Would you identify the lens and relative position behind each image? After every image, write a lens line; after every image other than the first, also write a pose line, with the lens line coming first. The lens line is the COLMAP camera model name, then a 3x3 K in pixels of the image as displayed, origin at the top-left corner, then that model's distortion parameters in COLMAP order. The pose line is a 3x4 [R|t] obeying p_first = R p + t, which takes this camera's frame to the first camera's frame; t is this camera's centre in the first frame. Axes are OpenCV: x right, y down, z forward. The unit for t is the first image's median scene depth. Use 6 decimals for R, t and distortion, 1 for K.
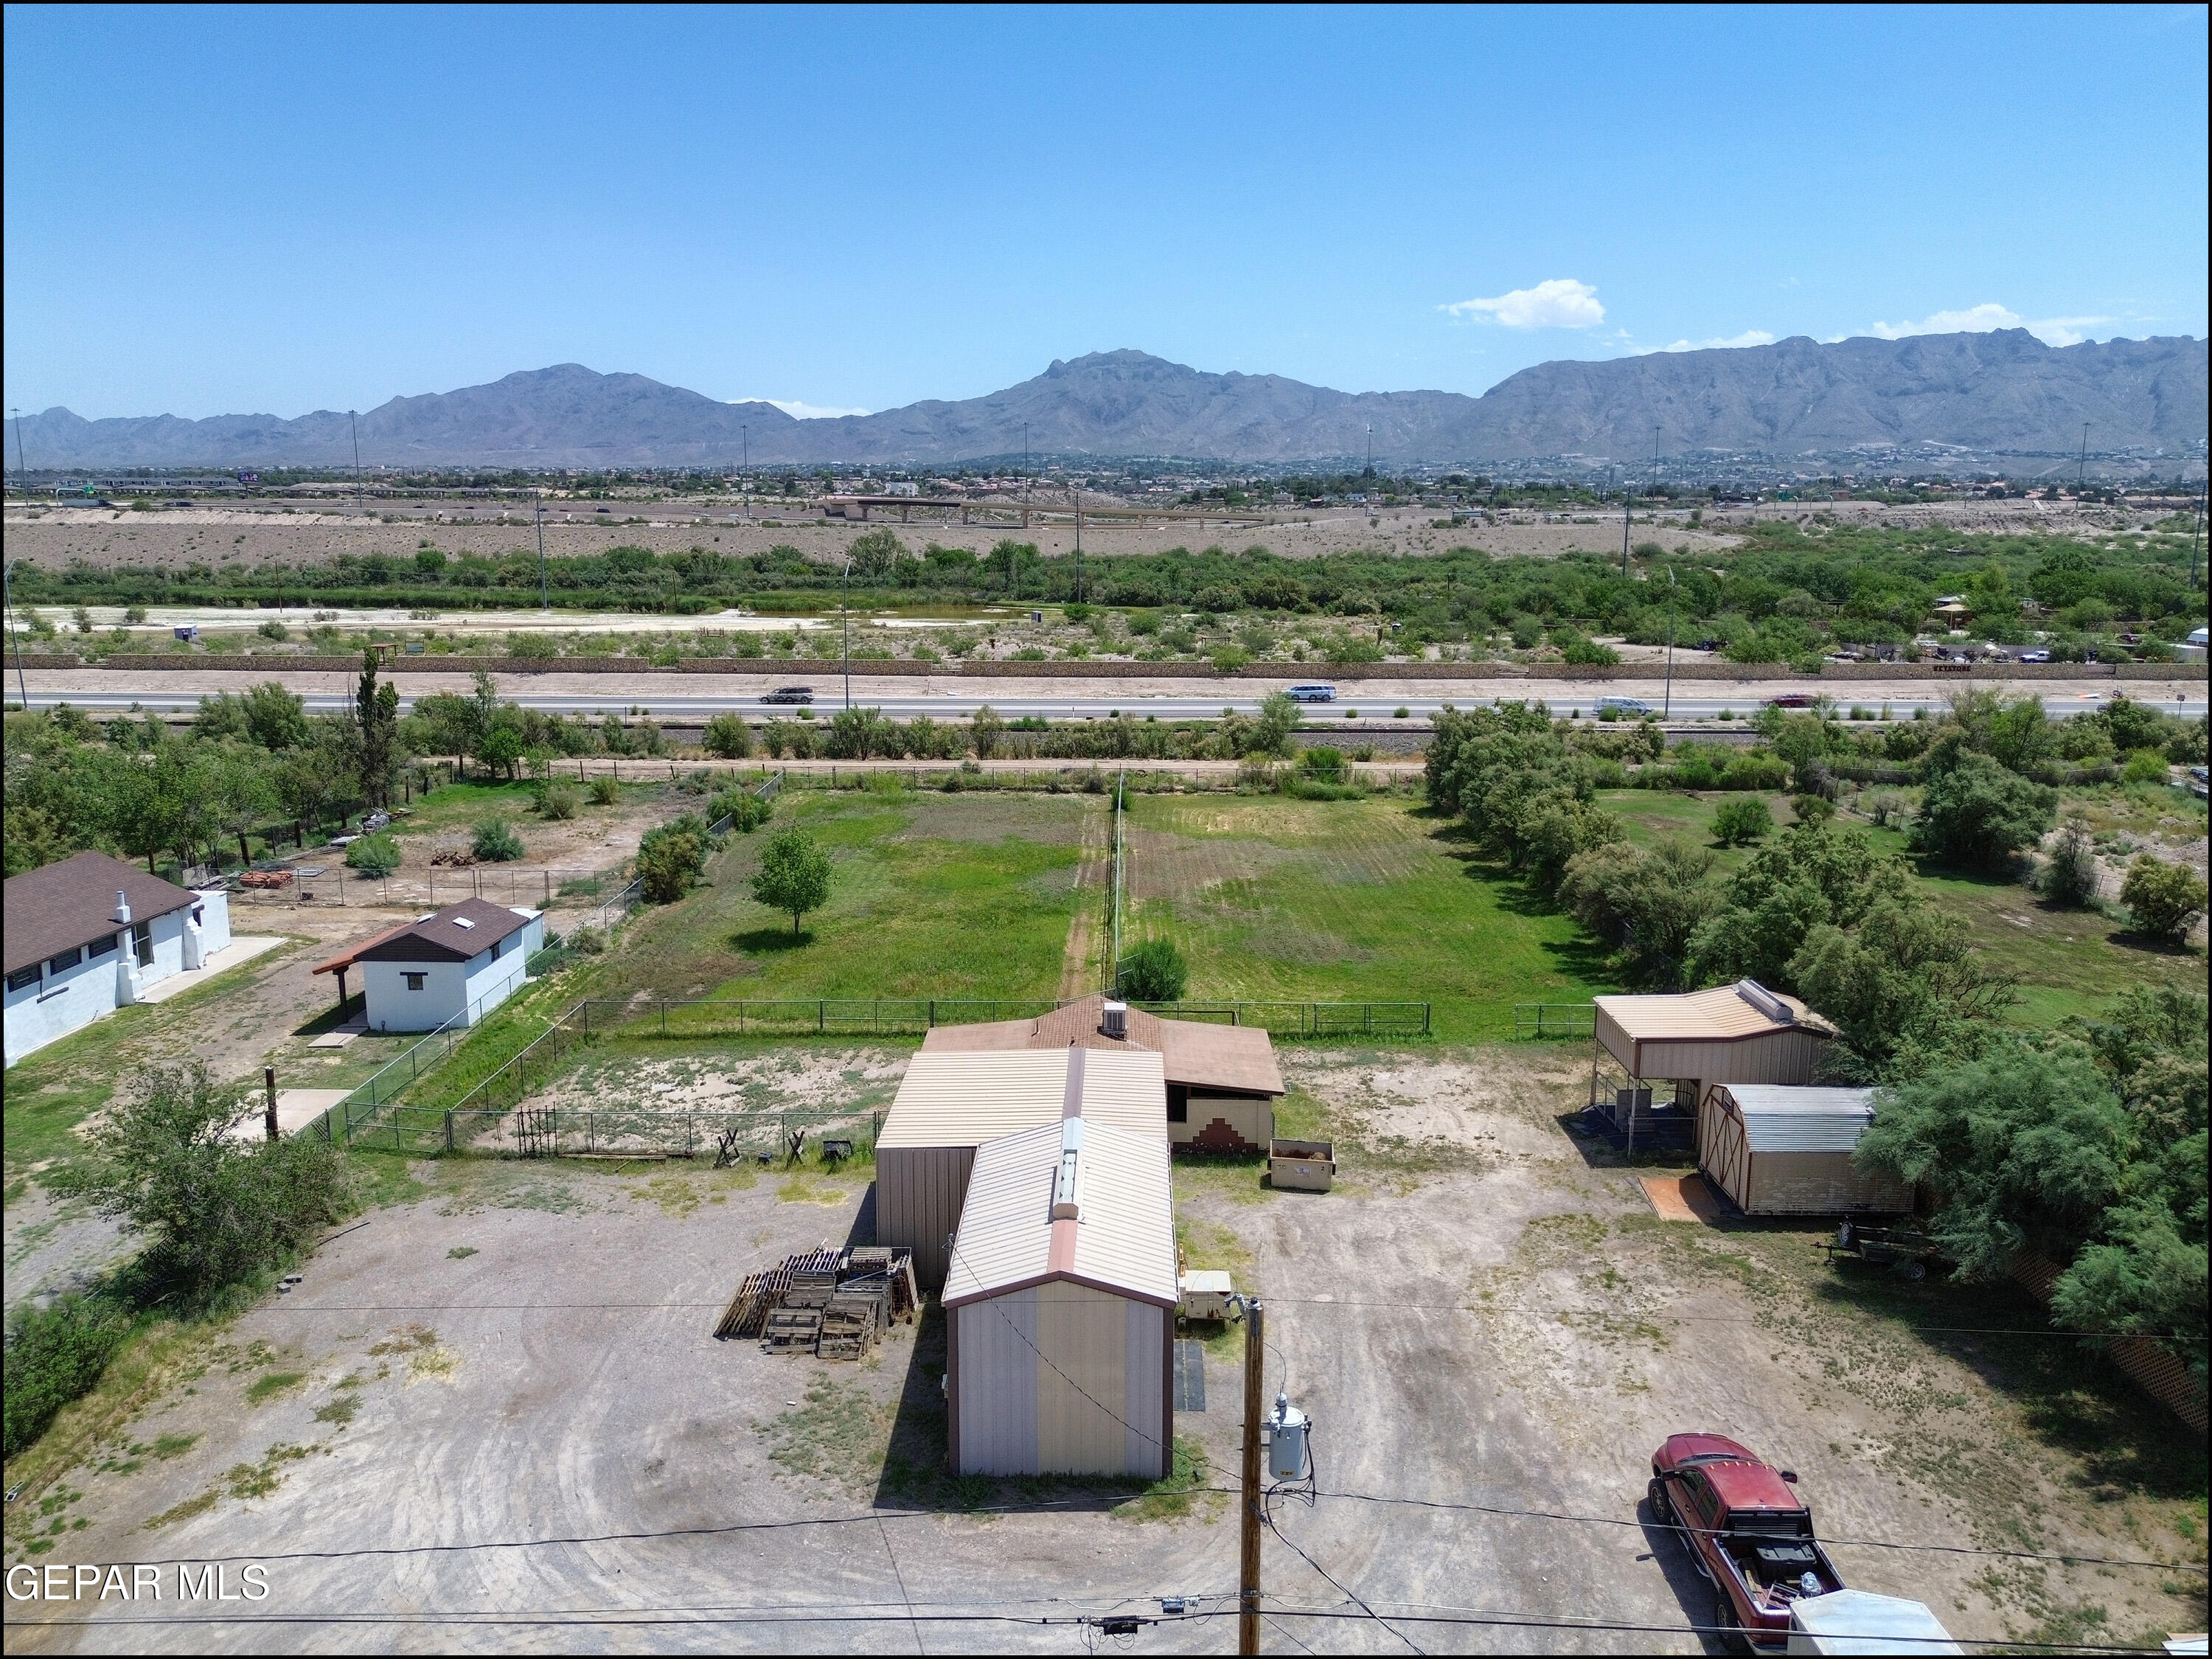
lens RADIAL K [[1571.6, 0, 1110.8], [0, 1571.6, 825.9], [0, 0, 1]] dist [0.069764, -0.067930]
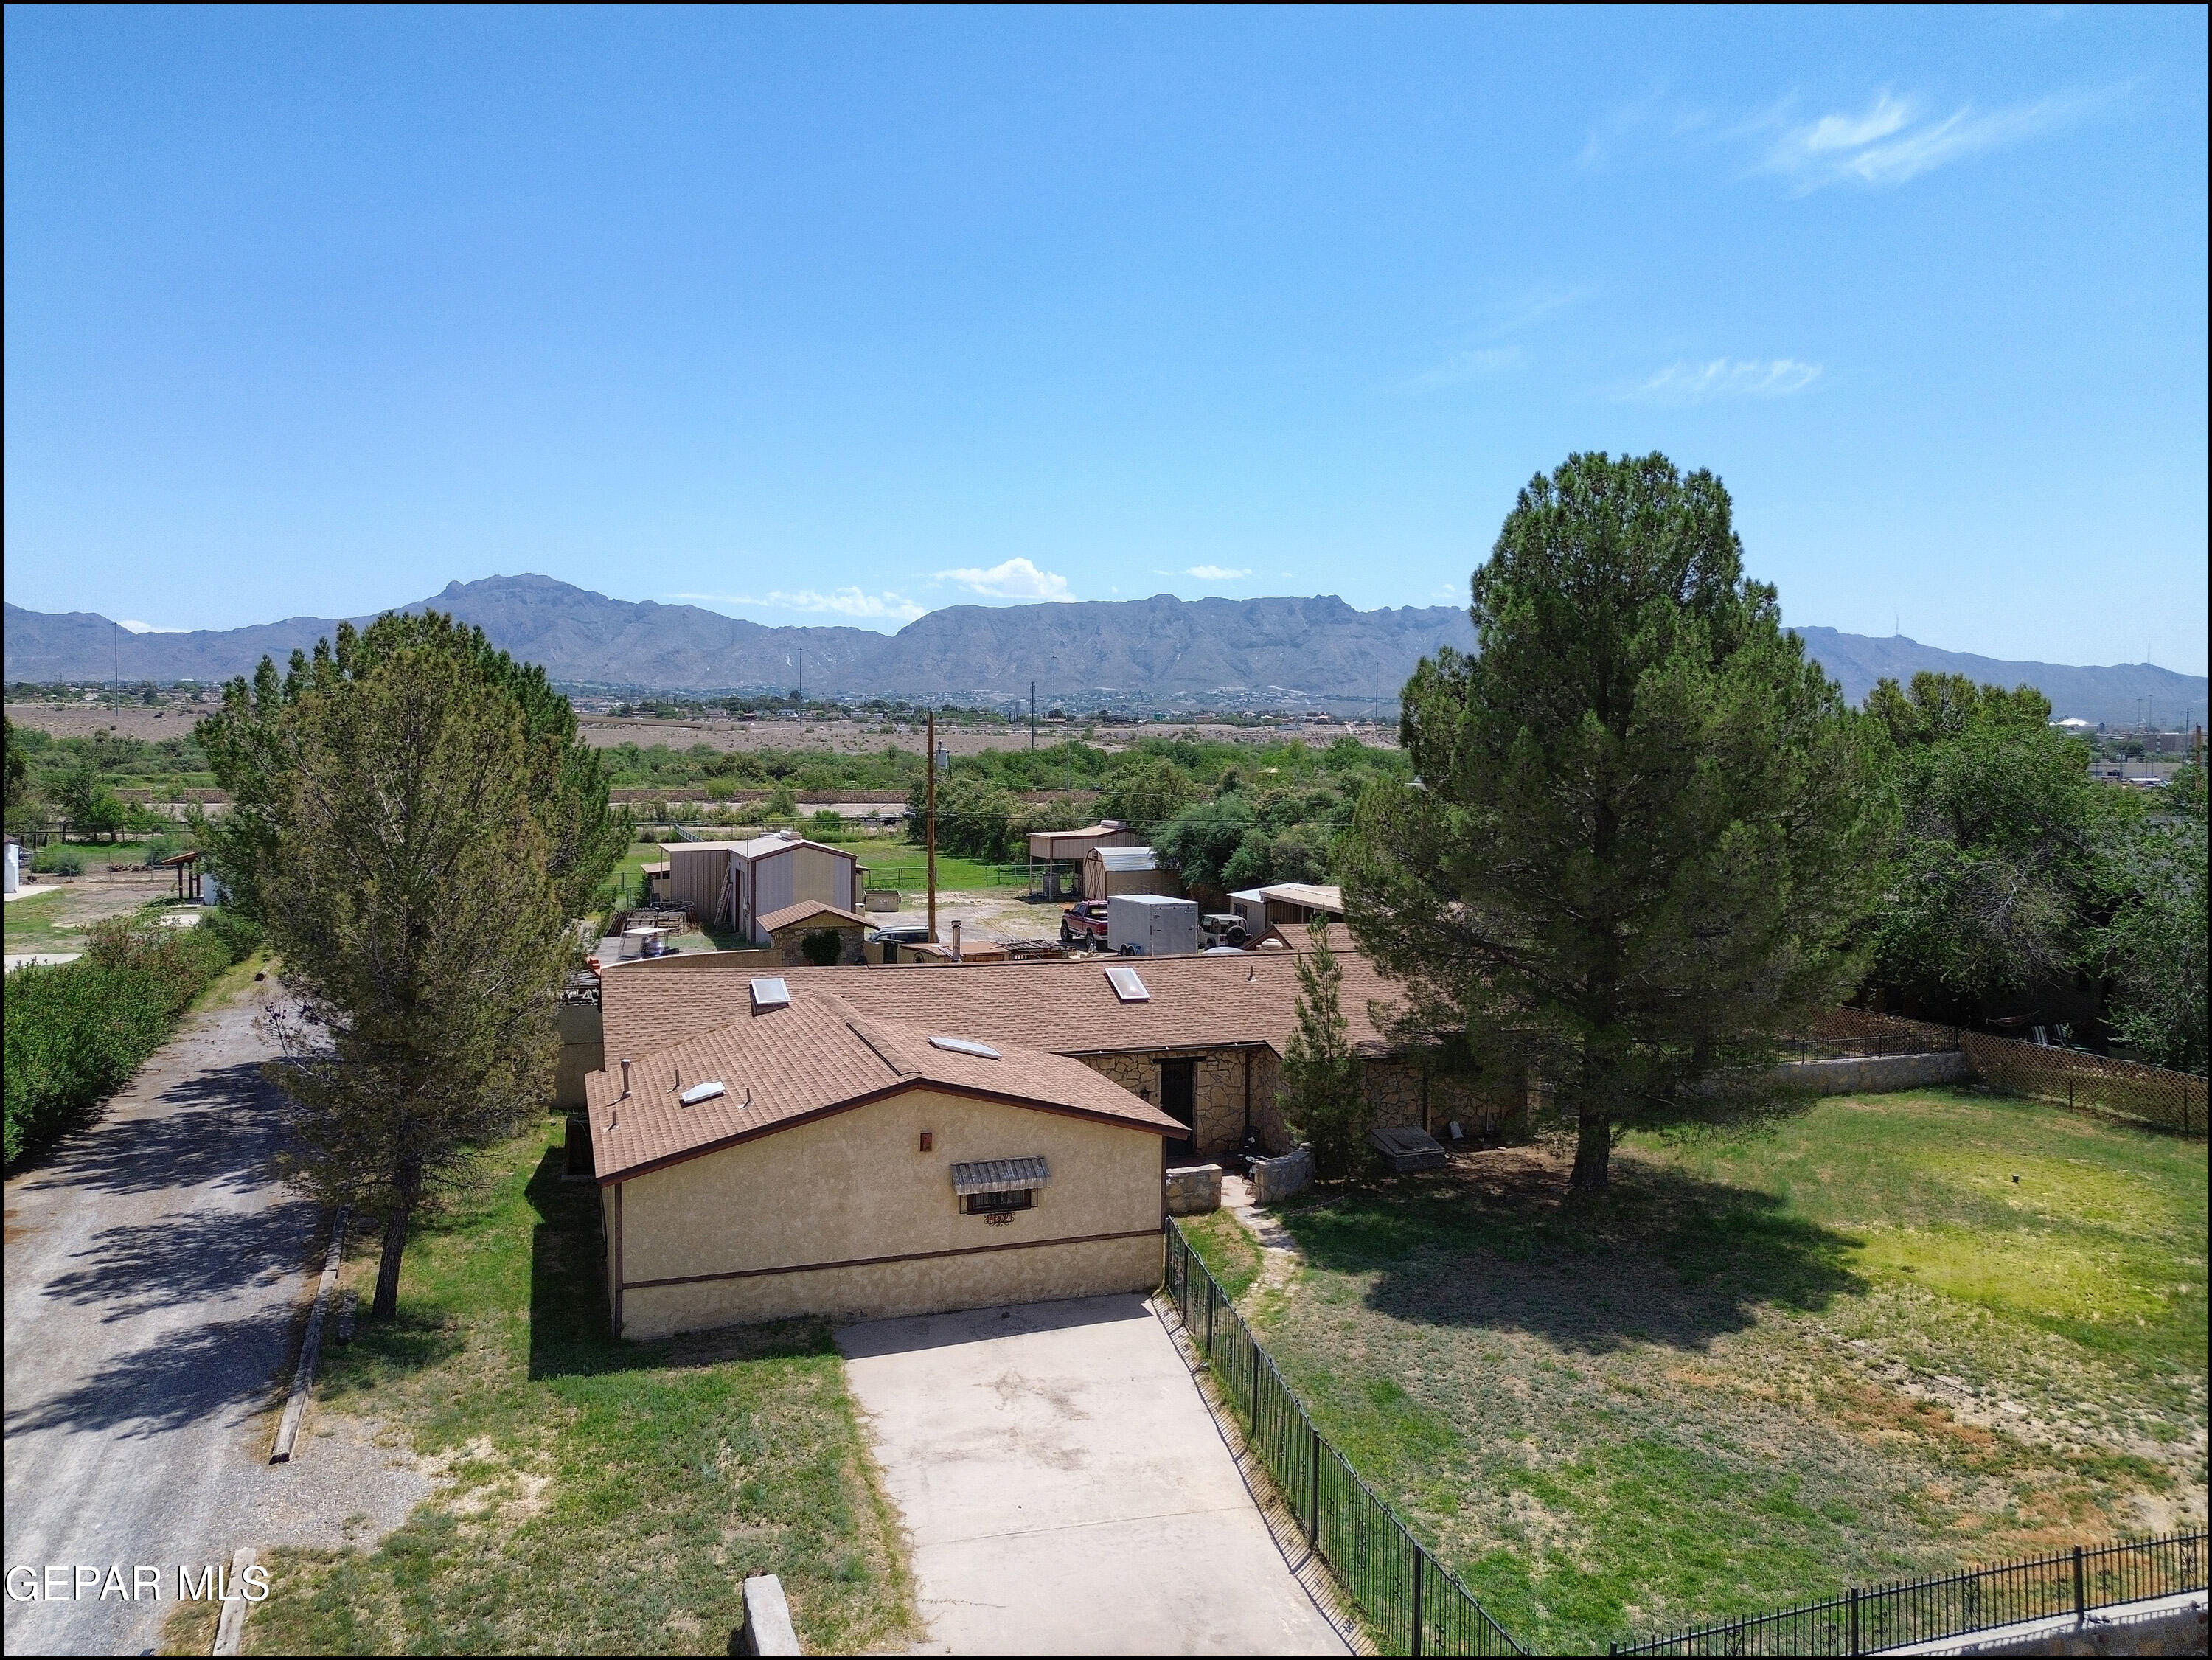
lens RADIAL K [[1571.7, 0, 1110.8], [0, 1571.7, 826.4], [0, 0, 1]] dist [0.069764, -0.067930]
pose [[0.936201, -0.012157, 0.351256, -0.060121], [0.062203, 0.989356, -0.131547, 0.086276], [-0.345918, 0.145004, 0.926992, -0.177790]]
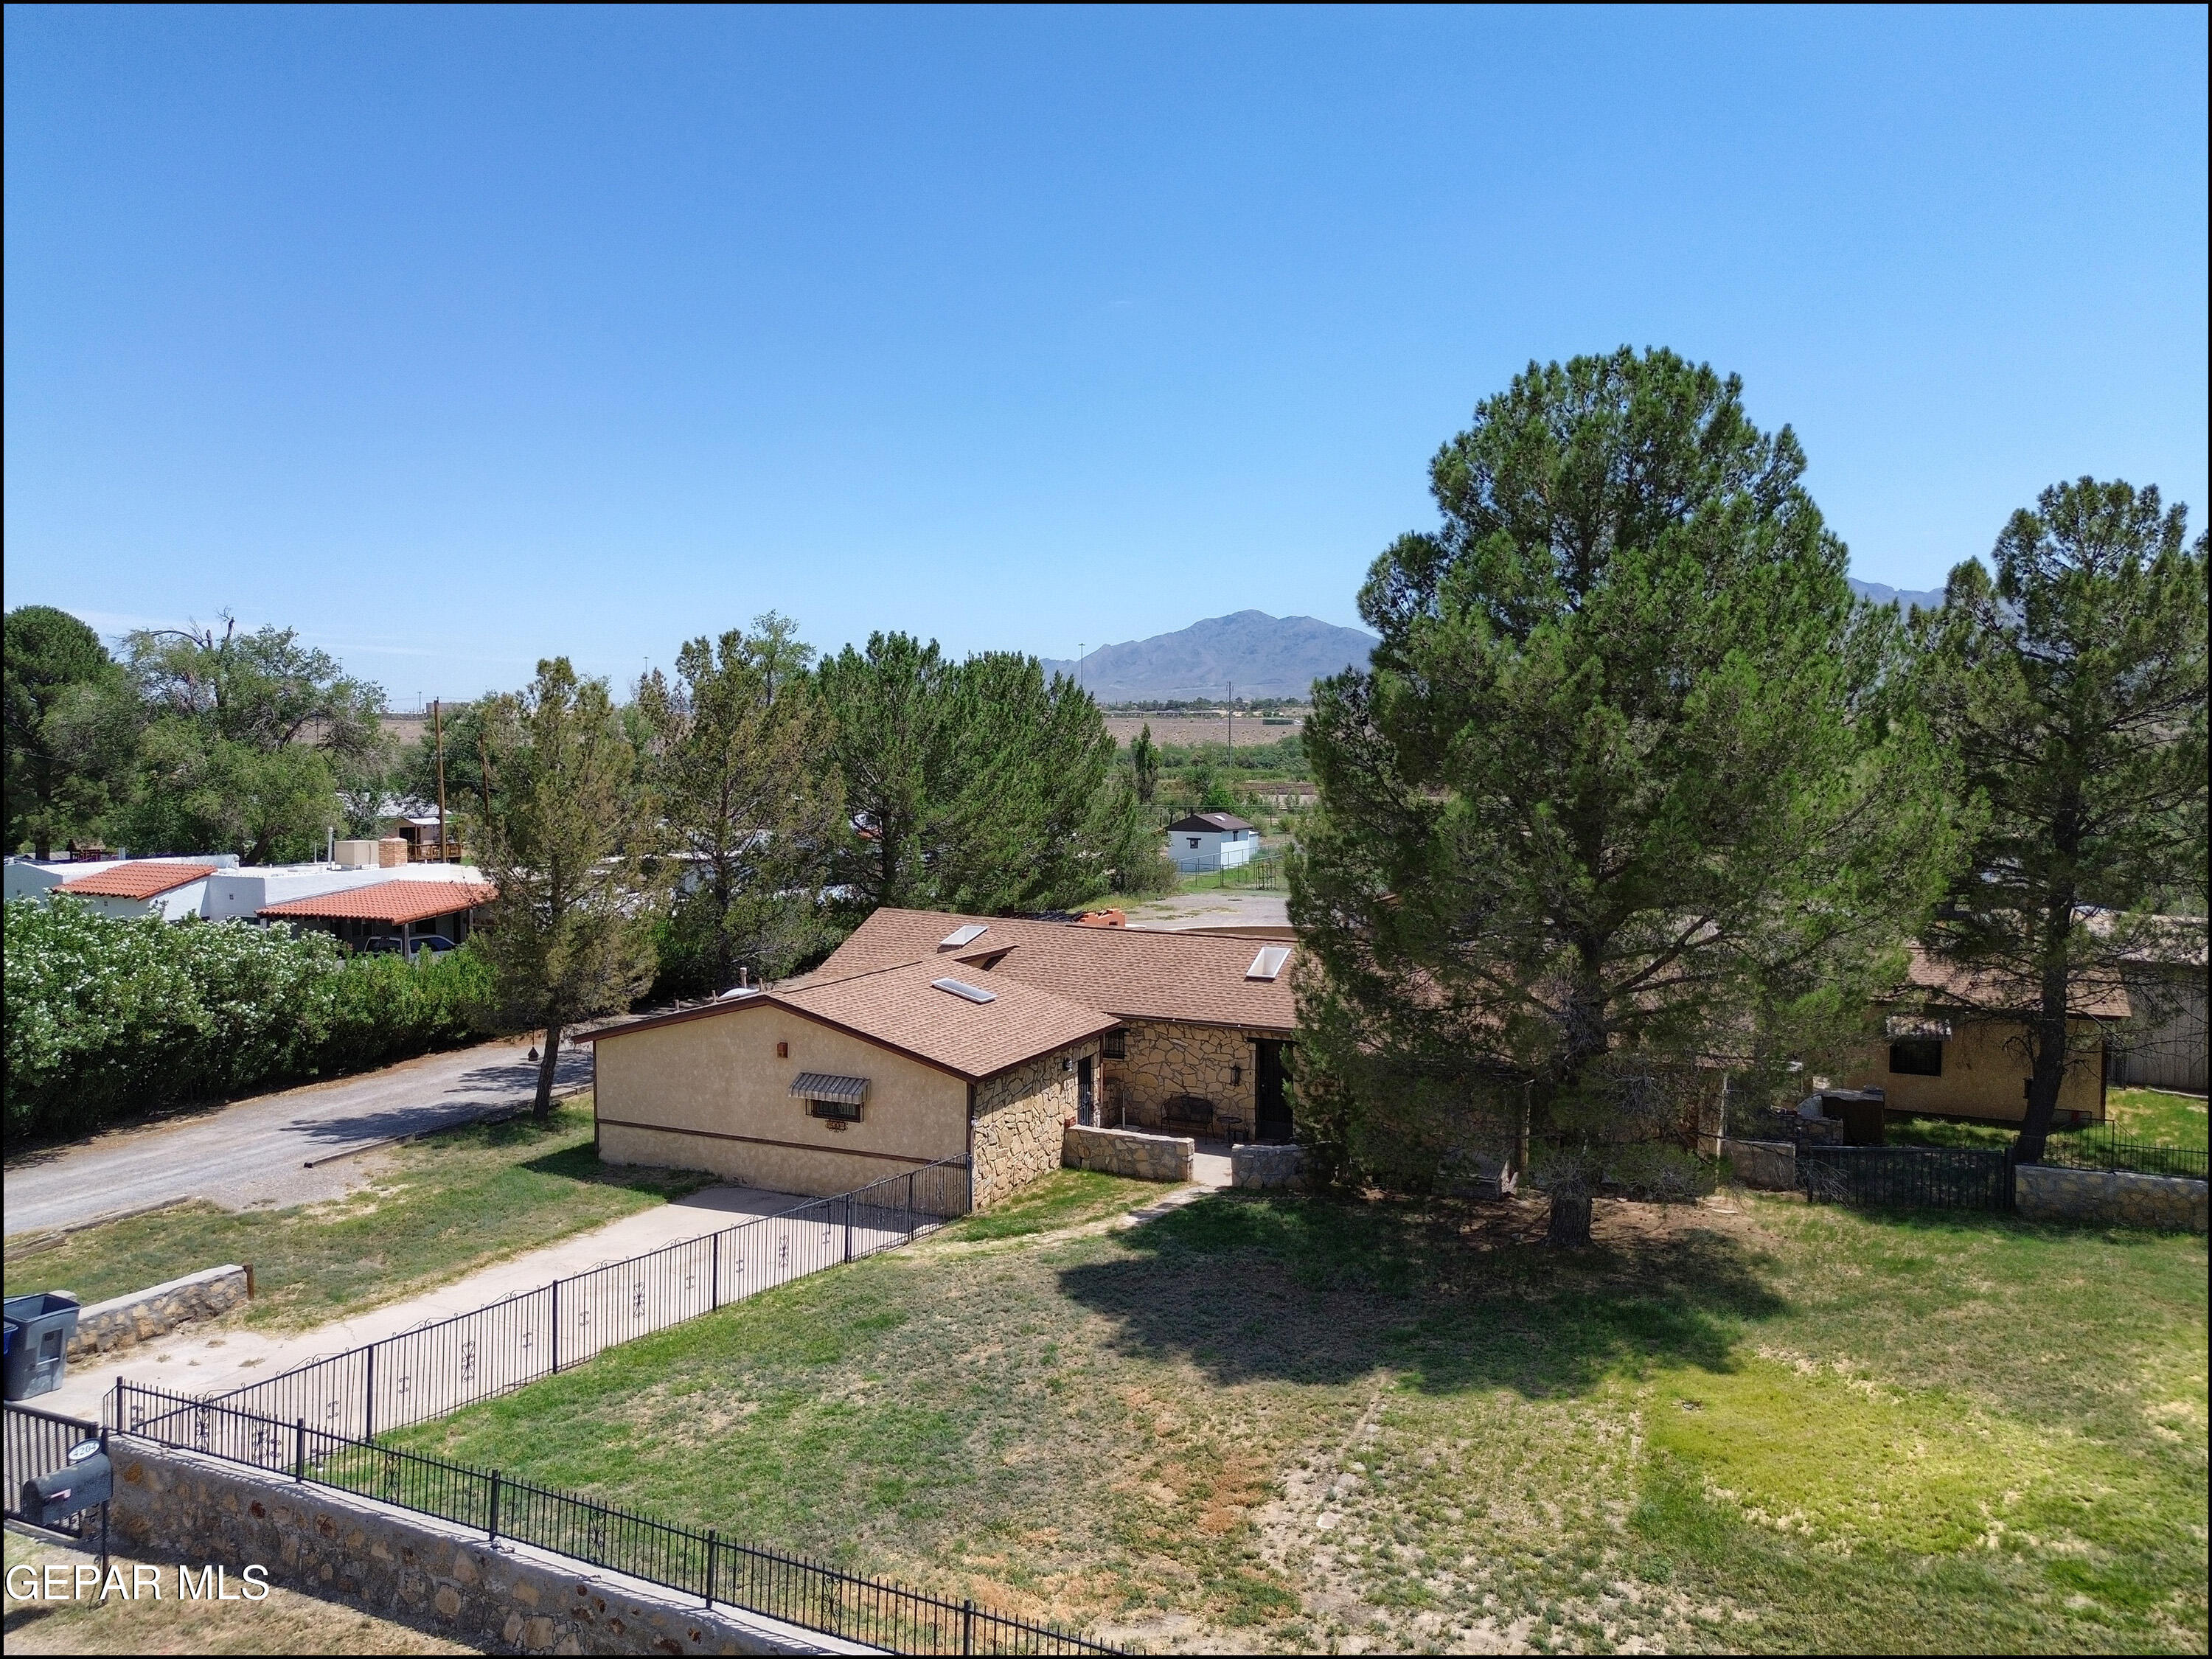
lens RADIAL K [[1571.6, 0, 1110.8], [0, 1571.6, 825.9], [0, 0, 1]] dist [0.069764, -0.067930]
pose [[0.919259, 0.019848, -0.393153, 0.047076], [-0.075962, 0.988901, -0.127687, 0.089106], [0.386255, 0.147242, 0.910564, -0.181272]]
